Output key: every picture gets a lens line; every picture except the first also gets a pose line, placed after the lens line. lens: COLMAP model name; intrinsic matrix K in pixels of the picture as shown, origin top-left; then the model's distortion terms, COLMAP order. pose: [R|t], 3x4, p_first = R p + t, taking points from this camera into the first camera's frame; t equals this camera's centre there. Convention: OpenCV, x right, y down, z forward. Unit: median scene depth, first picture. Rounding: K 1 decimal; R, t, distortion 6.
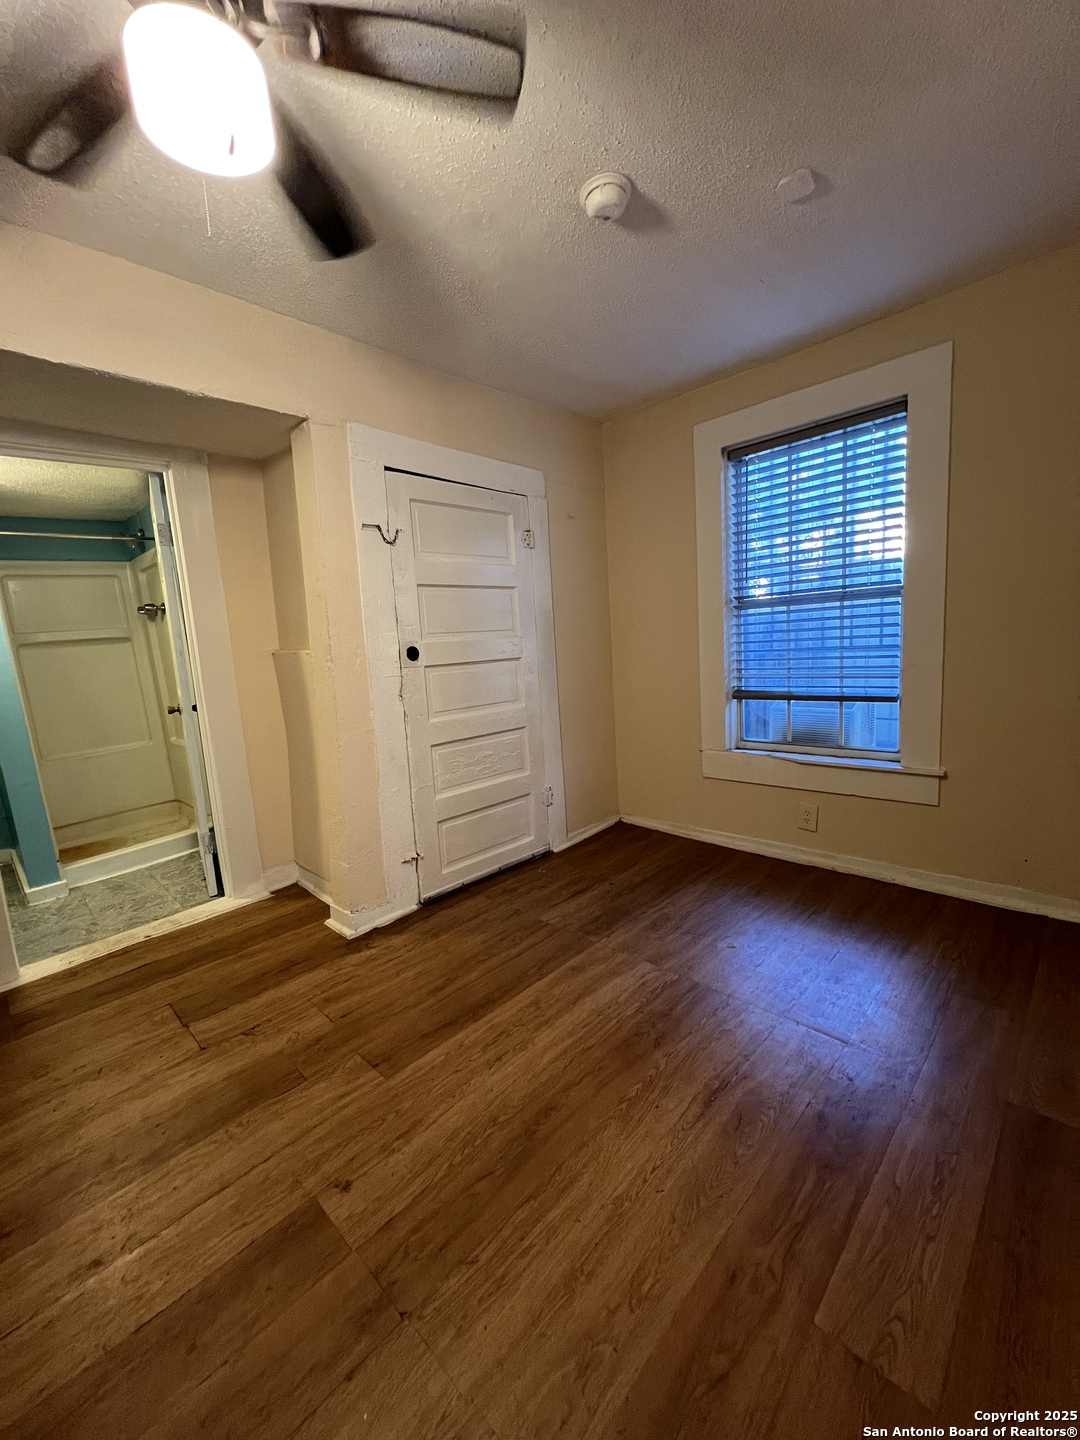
lens RADIAL K [[577.4, 0, 538.9], [0, 577.4, 721.5], [0, 0, 1]] dist [-0.000414, -0.000373]
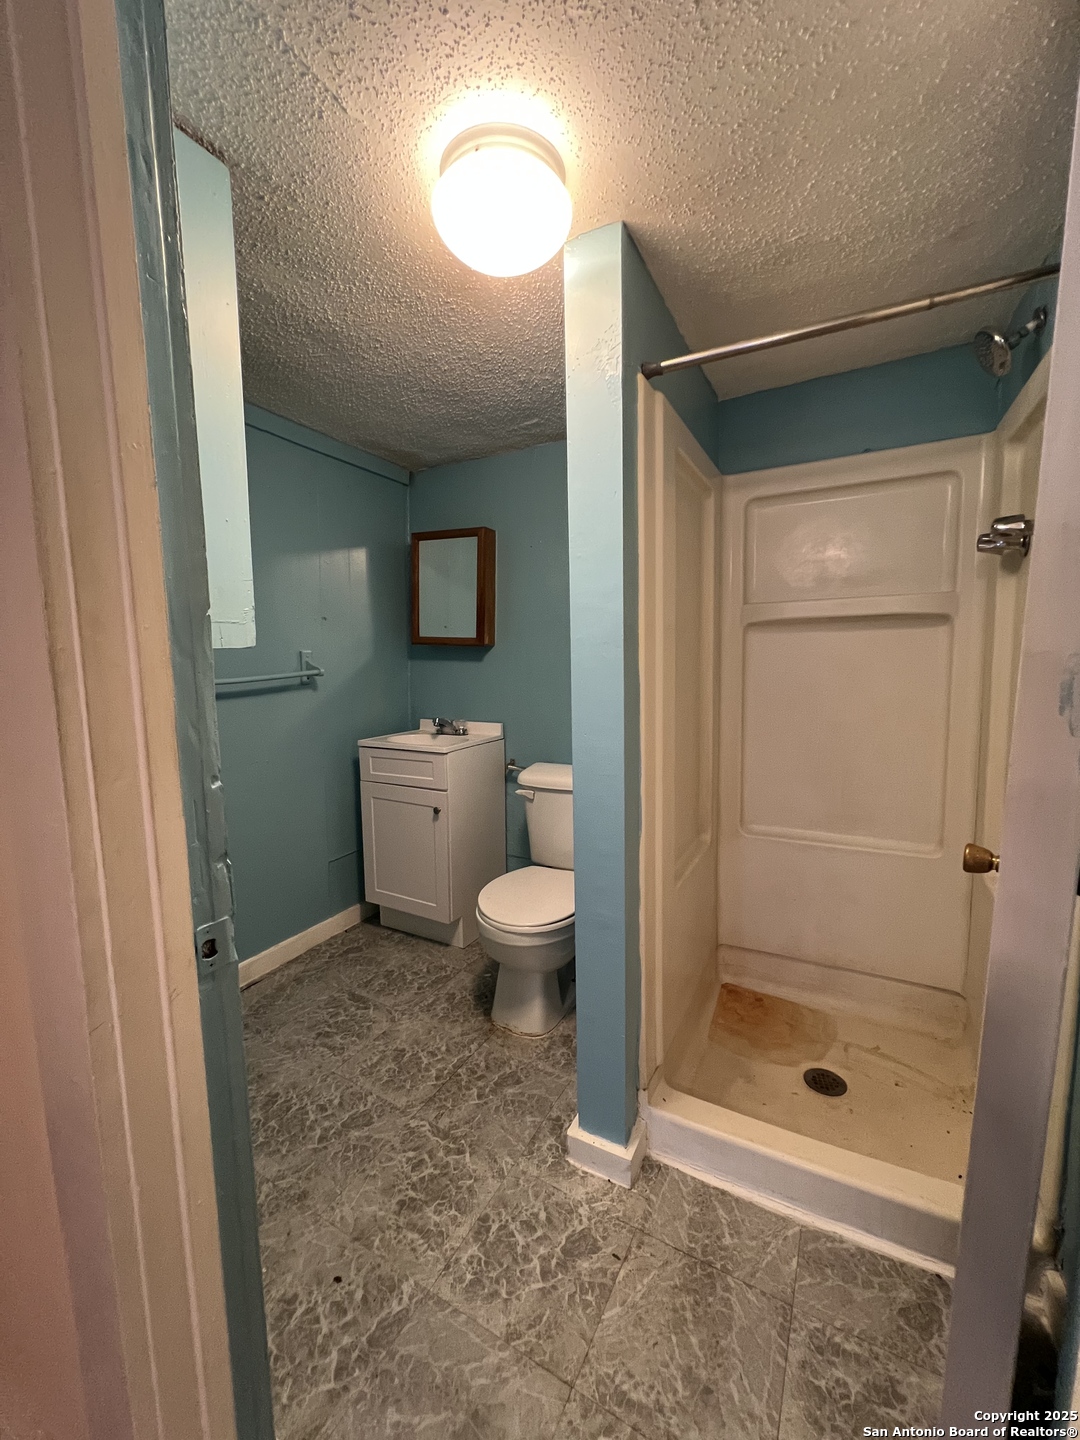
lens RADIAL K [[577.0, 0, 540.9], [0, 577.0, 720.5], [0, 0, 1]] dist [0.000242, -0.000485]
pose [[0.280406, 0.172315, -0.944288, -0.430402], [-0.162421, 0.978087, 0.130252, -0.085601], [0.946040, 0.116849, 0.302249, 0.685243]]
